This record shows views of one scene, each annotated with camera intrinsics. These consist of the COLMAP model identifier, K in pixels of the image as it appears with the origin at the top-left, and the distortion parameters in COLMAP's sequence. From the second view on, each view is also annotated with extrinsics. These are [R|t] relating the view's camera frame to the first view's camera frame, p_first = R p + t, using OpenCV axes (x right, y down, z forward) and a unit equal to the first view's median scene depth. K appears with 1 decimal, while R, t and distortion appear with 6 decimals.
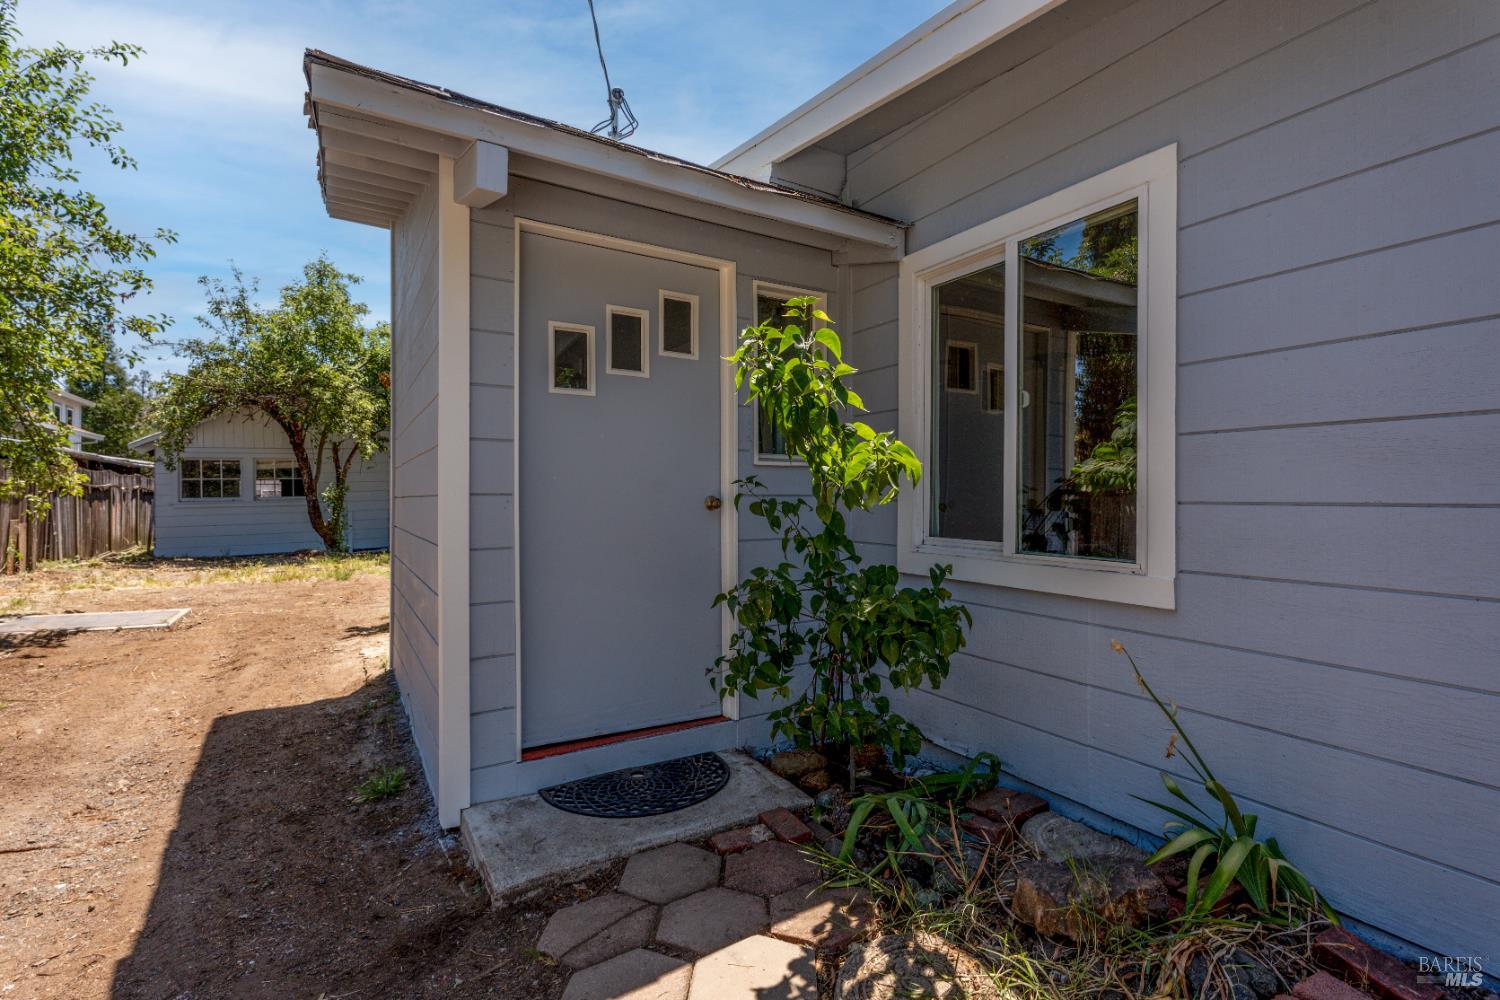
lens RADIAL K [[674.1, 0, 747.5], [0, 674.1, 498.4], [0, 0, 1]] dist [0.004767, 0.000831]
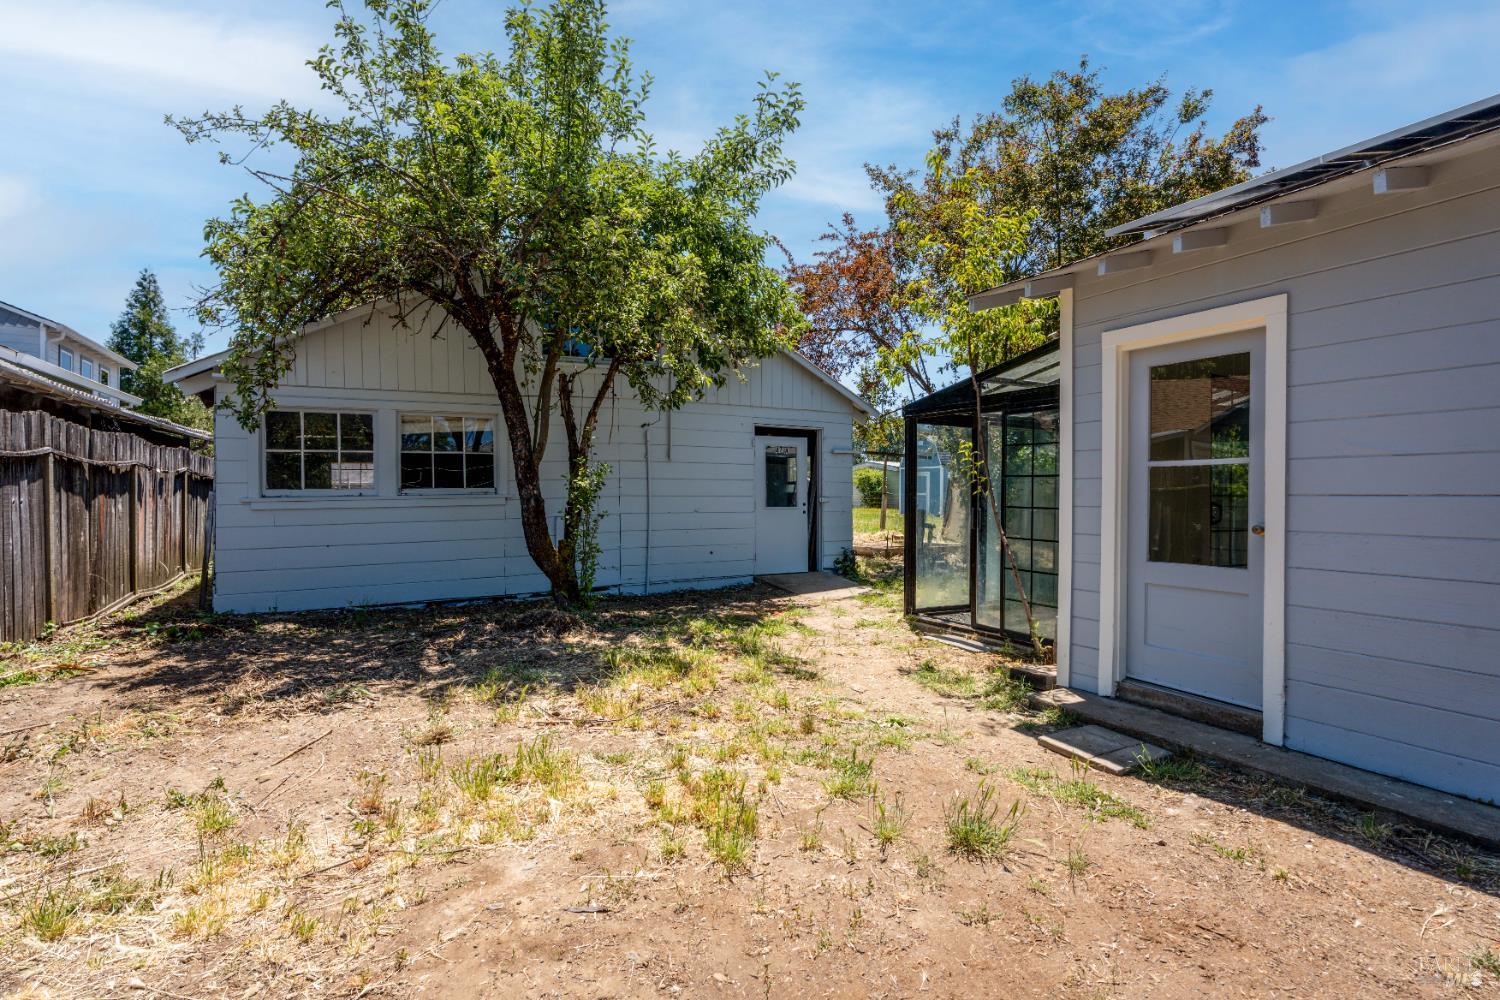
lens RADIAL K [[725.3, 0, 750.6], [0, 725.3, 501.4], [0, 0, 1]] dist [0.001017, 0.000156]
pose [[0.997064, 0.008542, -0.076099, -0.440032], [-0.007421, 0.999860, 0.015003, -0.002512], [0.076217, -0.014395, 0.996987, 0.495619]]
